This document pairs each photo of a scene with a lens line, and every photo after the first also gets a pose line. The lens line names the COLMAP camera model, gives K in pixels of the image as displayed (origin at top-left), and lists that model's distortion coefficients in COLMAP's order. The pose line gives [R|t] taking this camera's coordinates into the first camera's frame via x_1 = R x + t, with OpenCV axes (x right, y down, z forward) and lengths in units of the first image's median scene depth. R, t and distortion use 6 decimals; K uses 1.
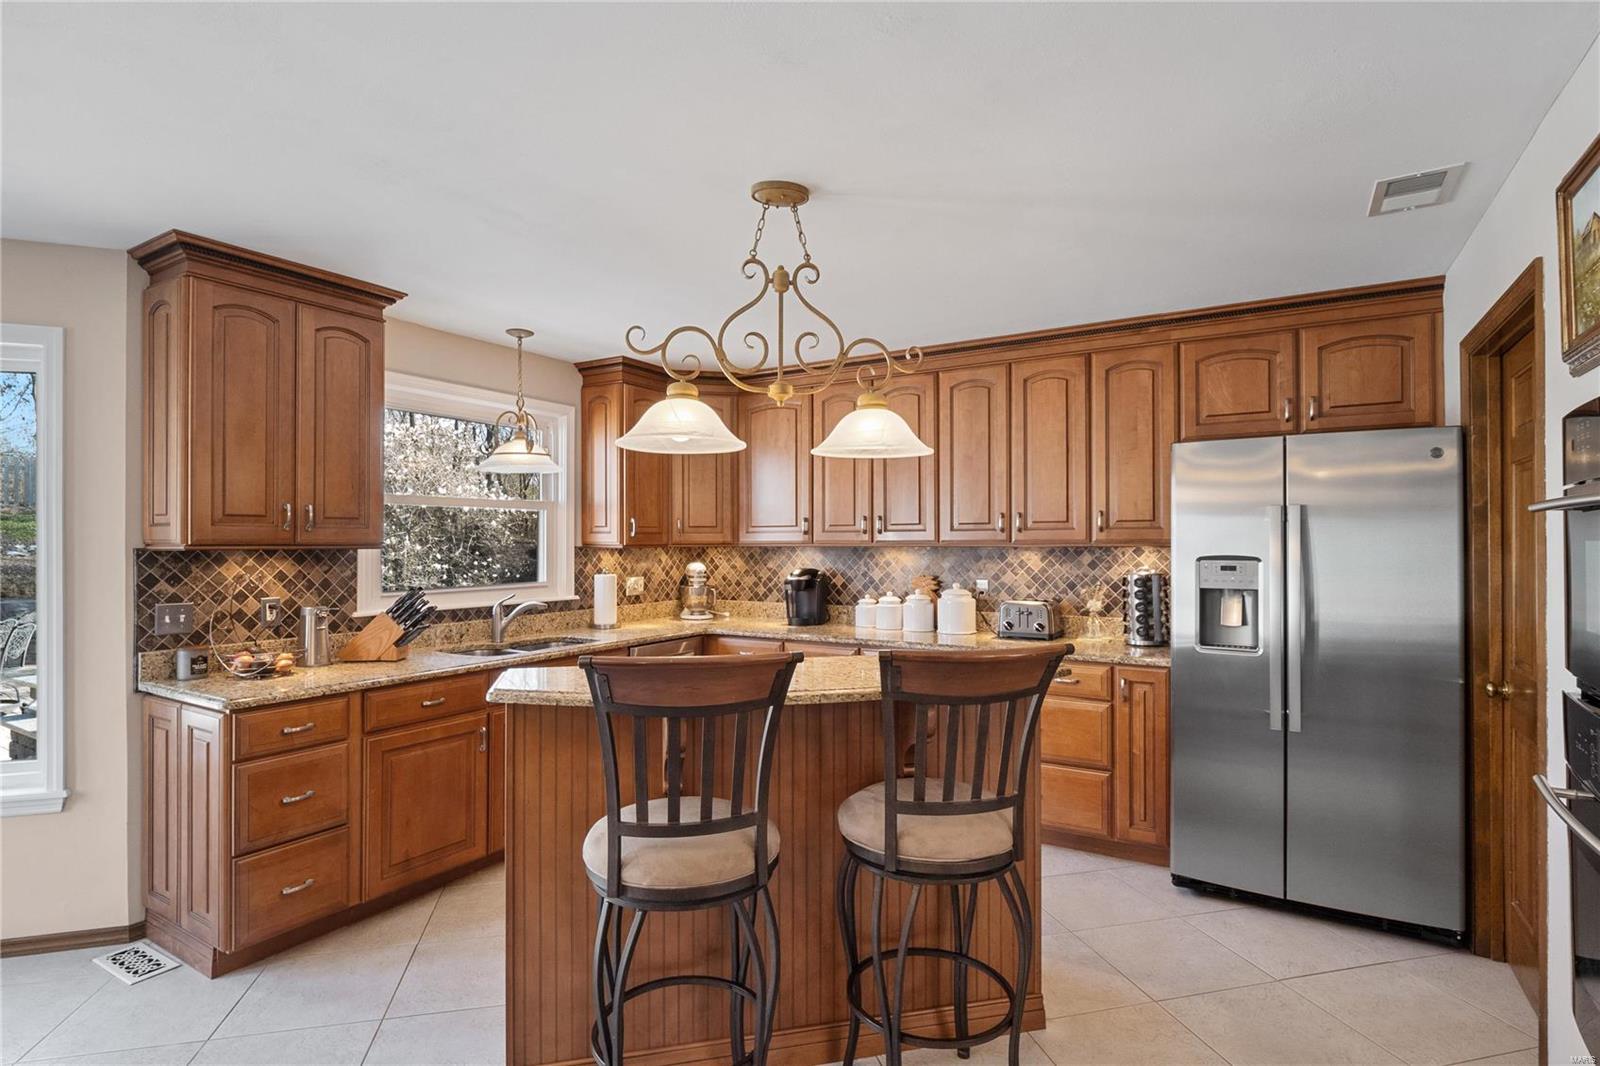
lens RADIAL K [[773.7, 0, 779.5], [0, 773.7, 538.4], [0, 0, 1]] dist [-0.004108, -0.005772]
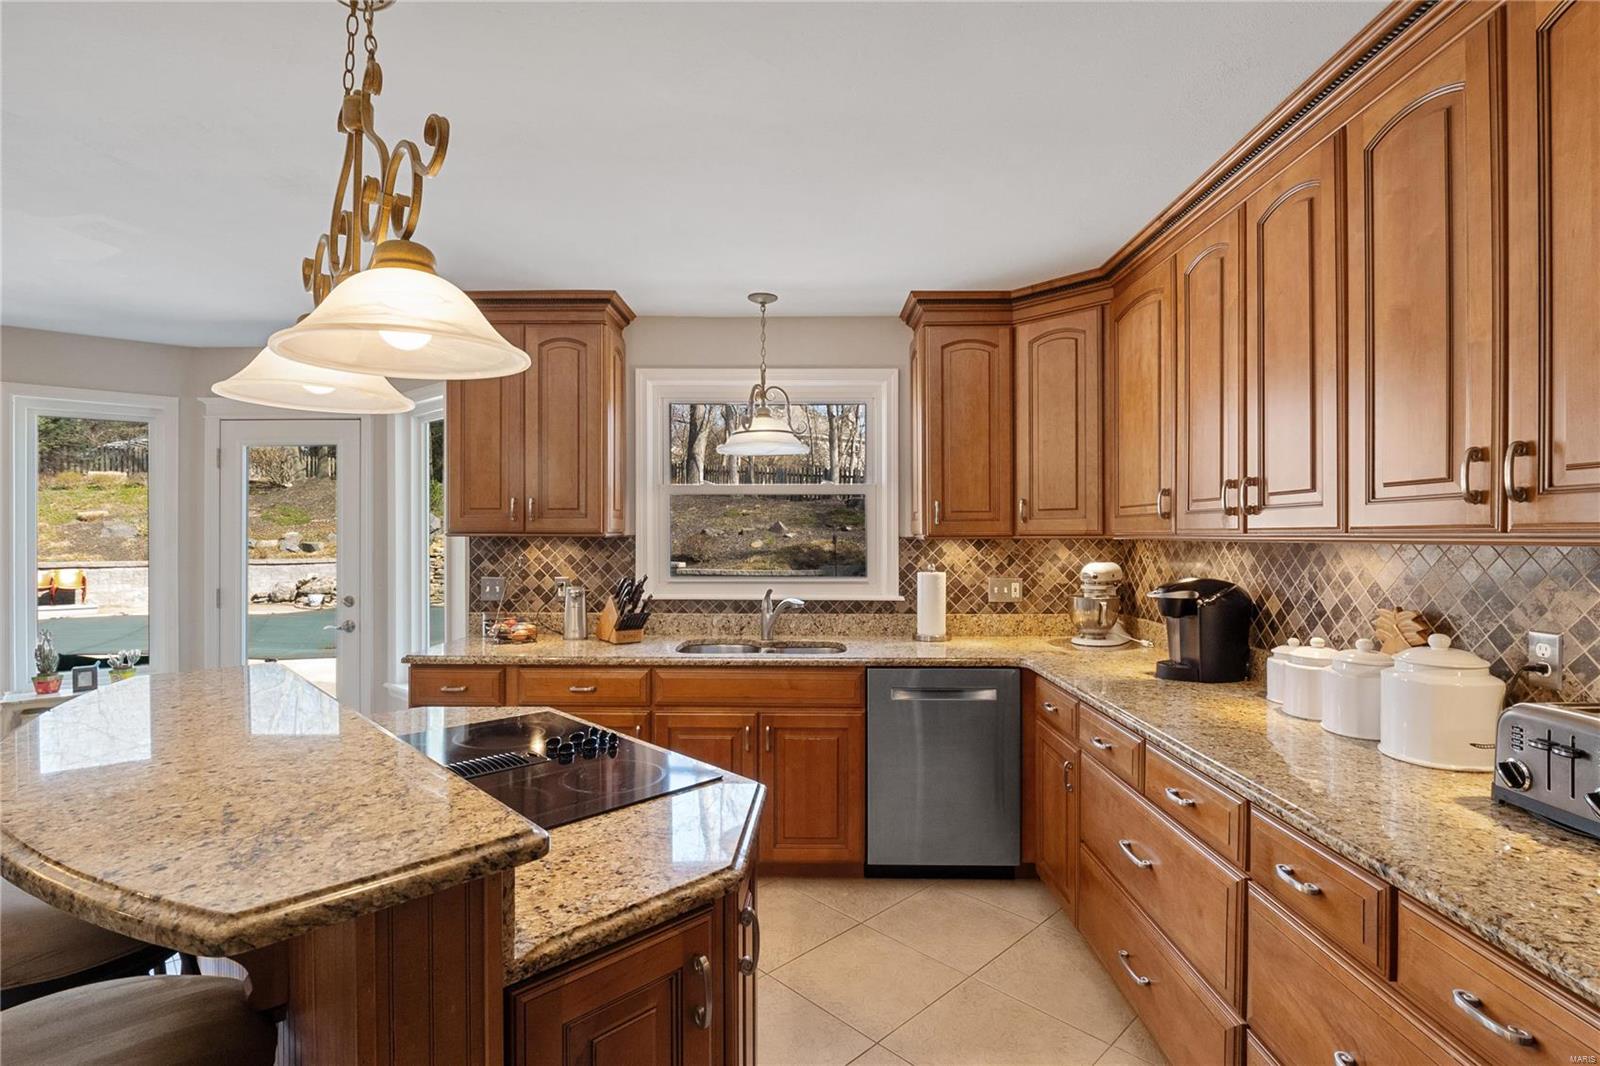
lens RADIAL K [[736.1, 0, 817.5], [0, 736.1, 533.1], [0, 0, 1]] dist [-0.011479, -0.000609]
pose [[0.535000, 0.001871, -0.844850, 0.471397], [0.001044, 0.999995, 0.002875, 0.005307], [0.844852, -0.002420, 0.534995, 0.667214]]
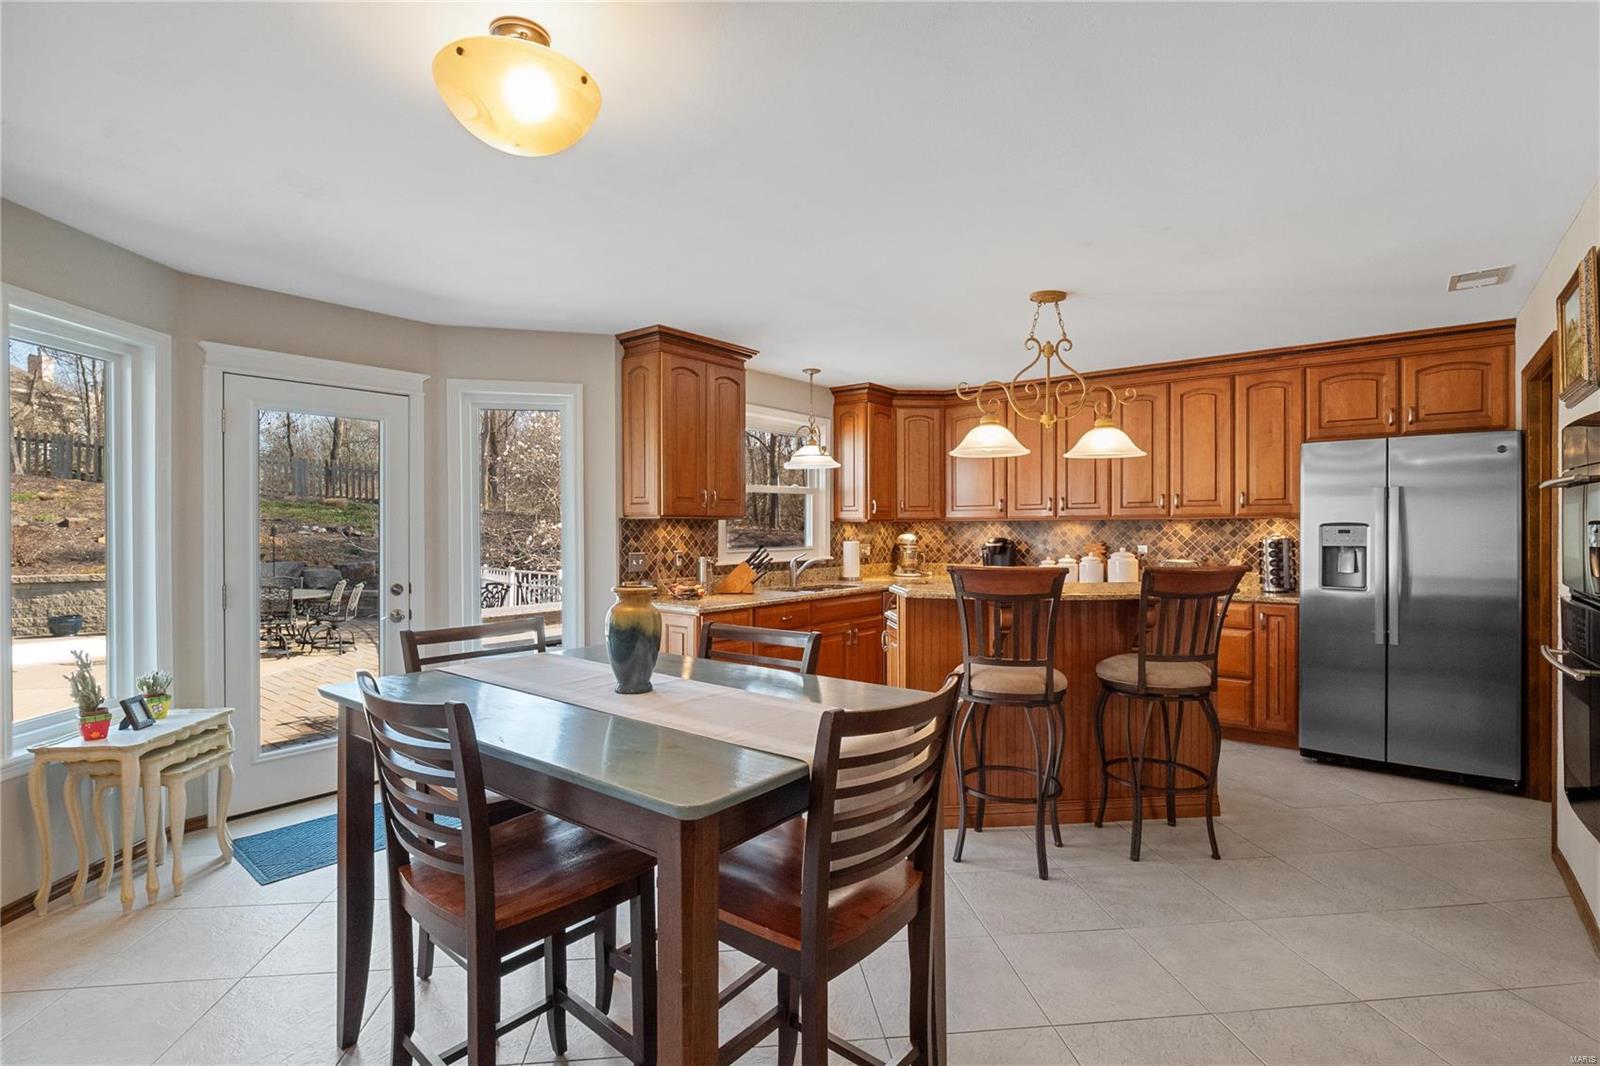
lens RADIAL K [[736.1, 0, 784.5], [0, 736.1, 530.5], [0, 0, 1]] dist [-0.011479, -0.000609]
pose [[0.992347, -0.000250, -0.123483, -0.242914], [0.001366, 0.999959, 0.008958, 0.020731], [0.123476, -0.009058, 0.992306, -0.408511]]
